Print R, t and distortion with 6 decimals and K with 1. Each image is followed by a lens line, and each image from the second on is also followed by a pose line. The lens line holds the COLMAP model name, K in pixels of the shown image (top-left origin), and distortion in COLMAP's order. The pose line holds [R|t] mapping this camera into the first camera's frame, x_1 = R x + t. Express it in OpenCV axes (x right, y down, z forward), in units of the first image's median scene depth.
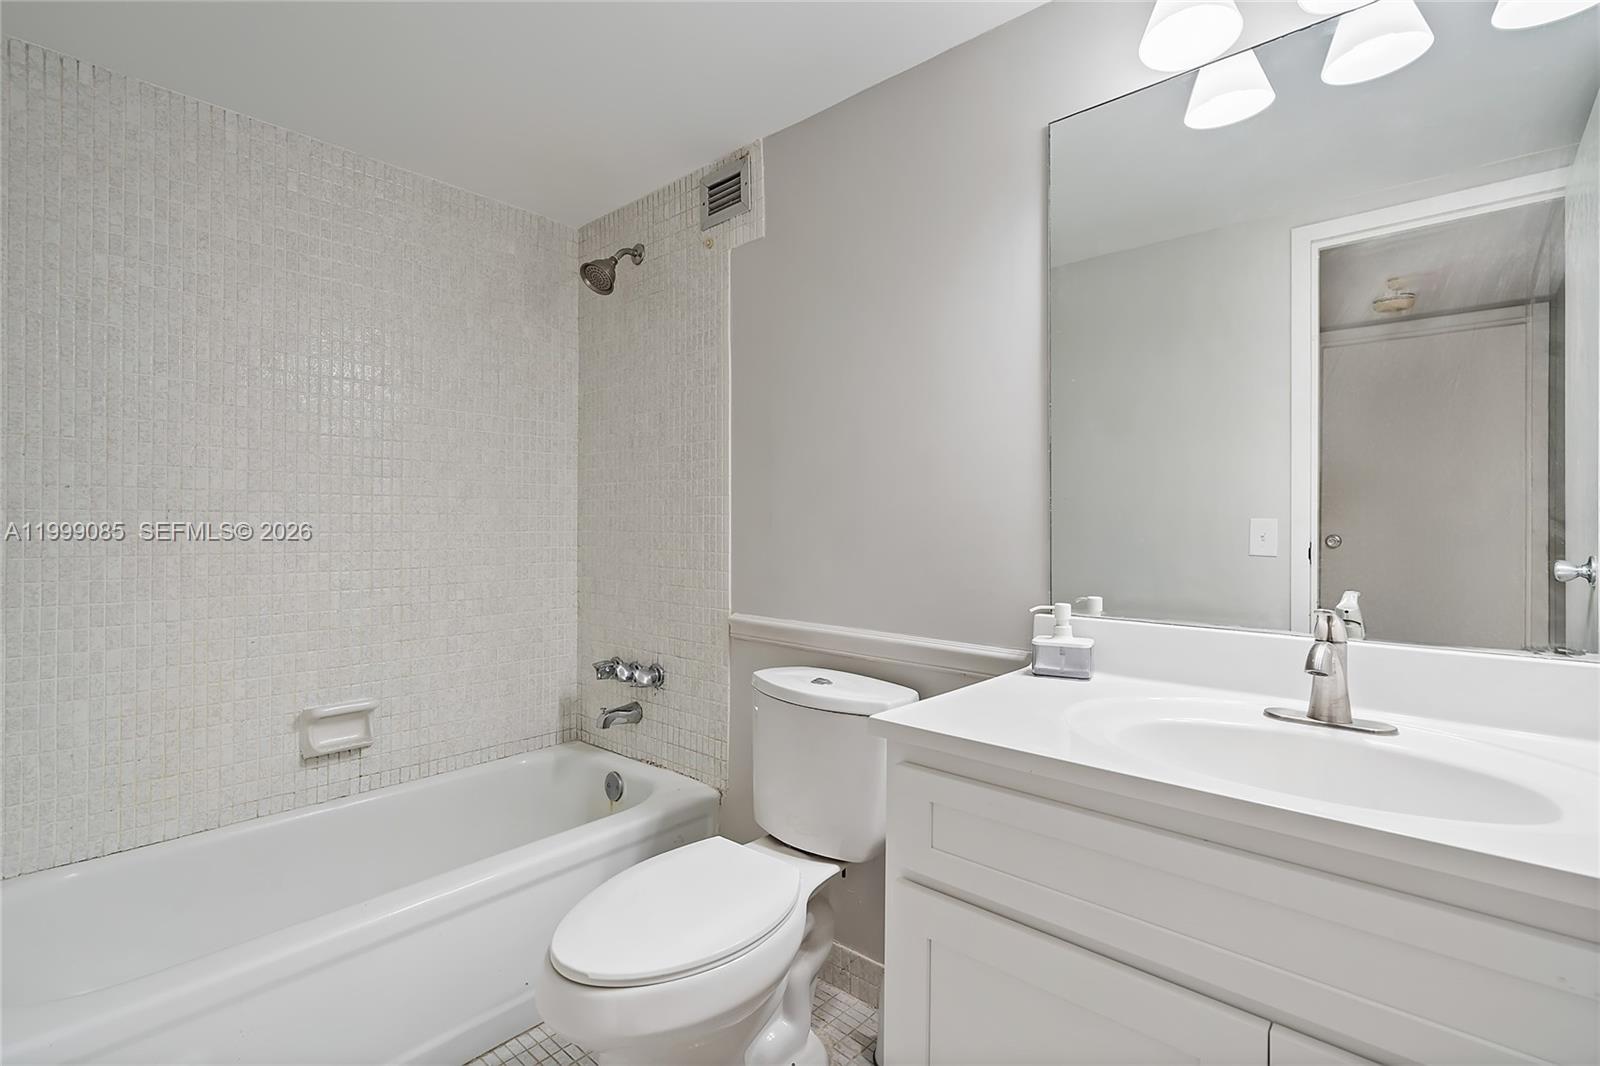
lens RADIAL K [[720.0, 0, 797.4], [0, 720.0, 523.9], [0, 0, 1]] dist [-0.010145, 0.005915]
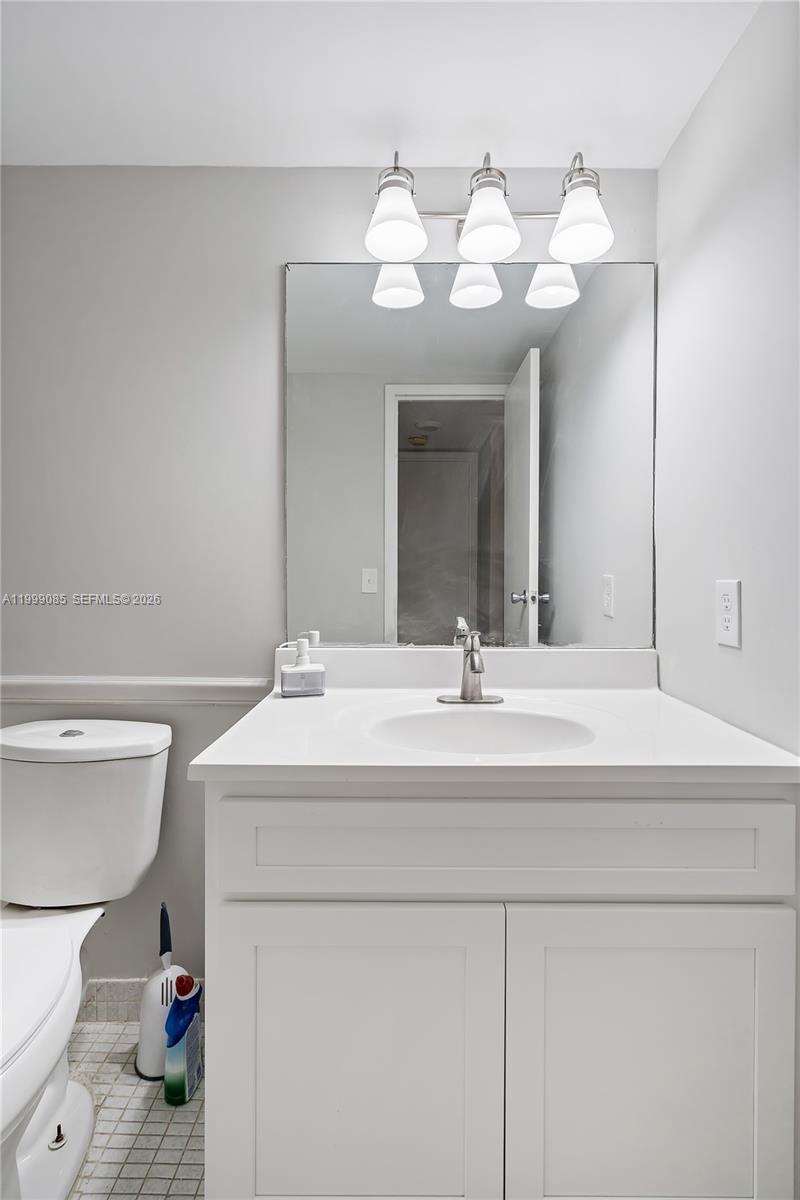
lens RADIAL K [[540.0, 0, 399.7], [0, 540.0, 581.6], [0, 0, 1]] dist [-0.010145, 0.005915]
pose [[0.746422, -0.011568, 0.665372, -0.148246], [-0.001232, 0.999823, 0.018765, -0.011657], [-0.665472, -0.014826, 0.746276, 0.156519]]
